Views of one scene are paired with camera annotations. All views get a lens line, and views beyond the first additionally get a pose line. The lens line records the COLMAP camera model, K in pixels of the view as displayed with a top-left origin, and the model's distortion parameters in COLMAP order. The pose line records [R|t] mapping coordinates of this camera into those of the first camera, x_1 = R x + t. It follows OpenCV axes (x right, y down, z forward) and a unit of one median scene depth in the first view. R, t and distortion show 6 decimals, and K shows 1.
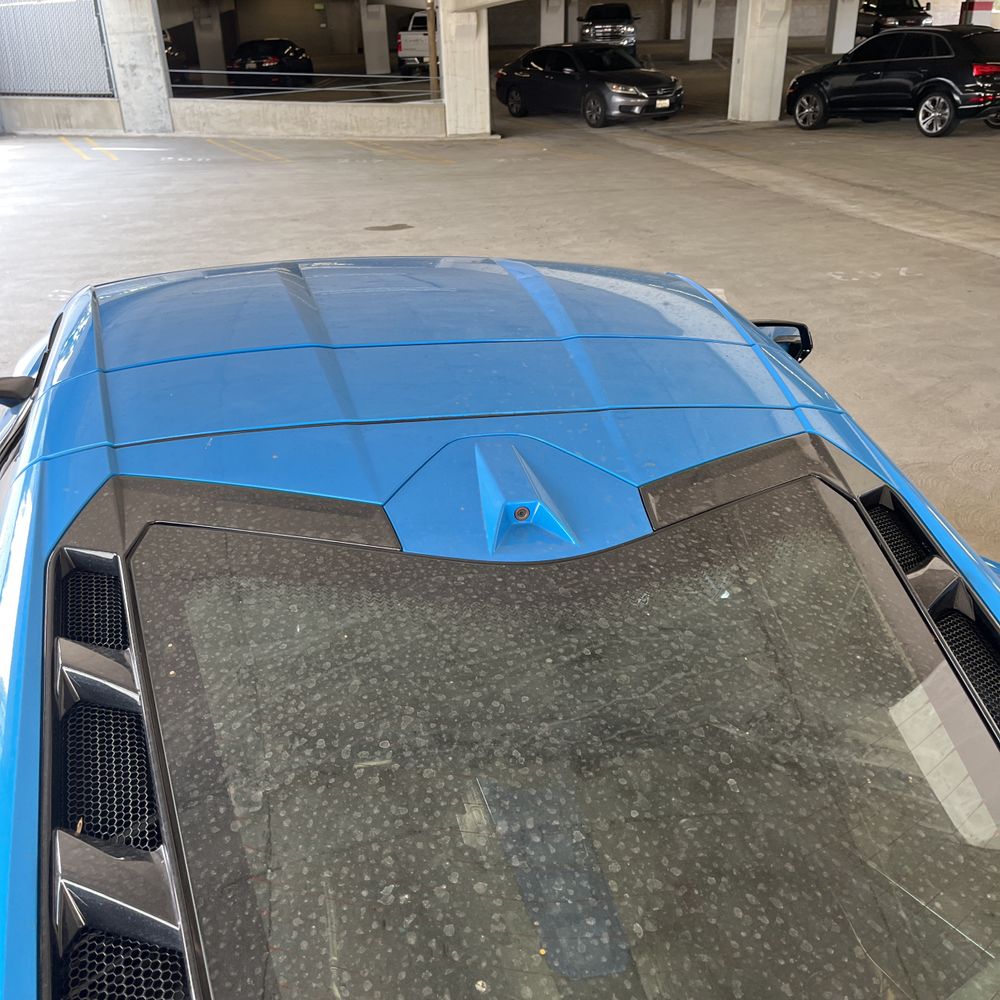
lens RADIAL K [[1013.9, 0, 505.3], [0, 1013.9, 504.6], [0, 0, 1]] dist [0.017593, 0.000000]
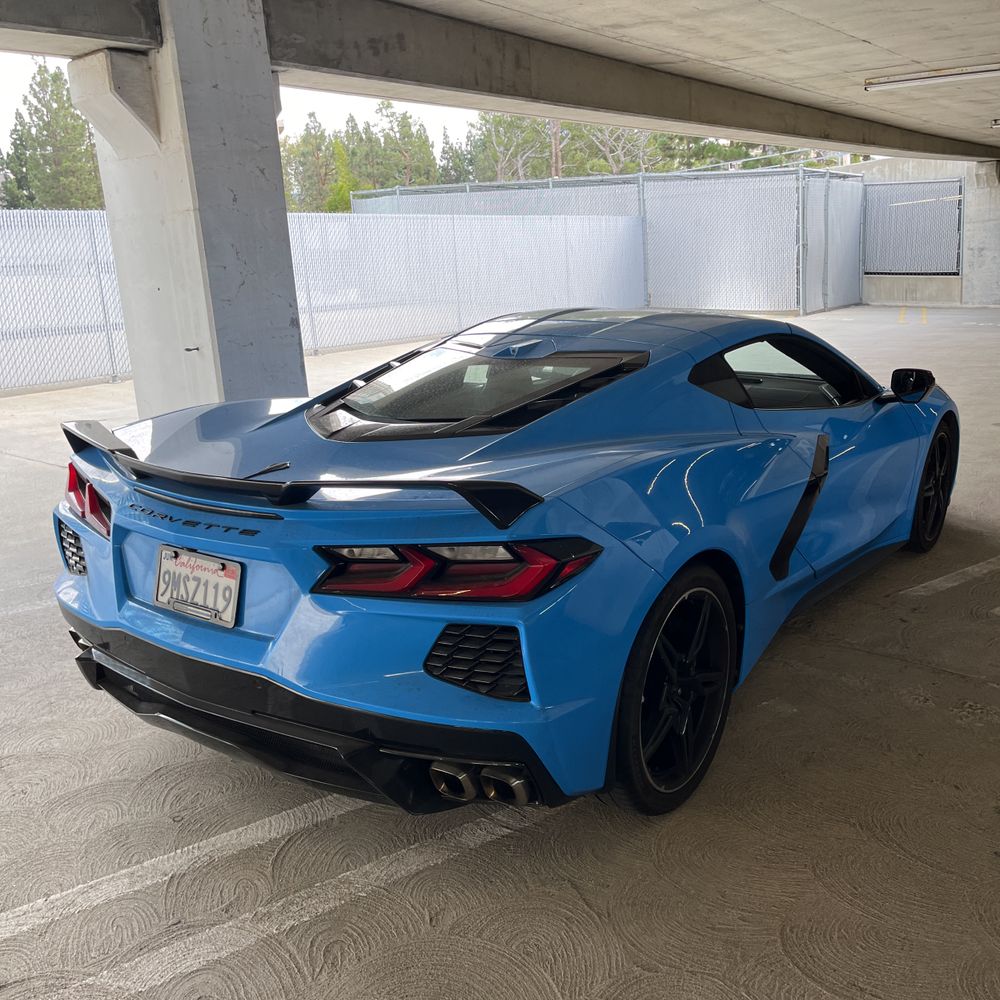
lens RADIAL K [[1013.9, 0, 514.5], [0, 1013.9, 491.9], [0, 0, 1]] dist [0.017593, 0.000000]
pose [[0.668680, 0.145253, -0.729225, 0.144839], [-0.273746, 0.959941, -0.059809, 0.038057], [0.691325, 0.239615, 0.681655, -0.064828]]
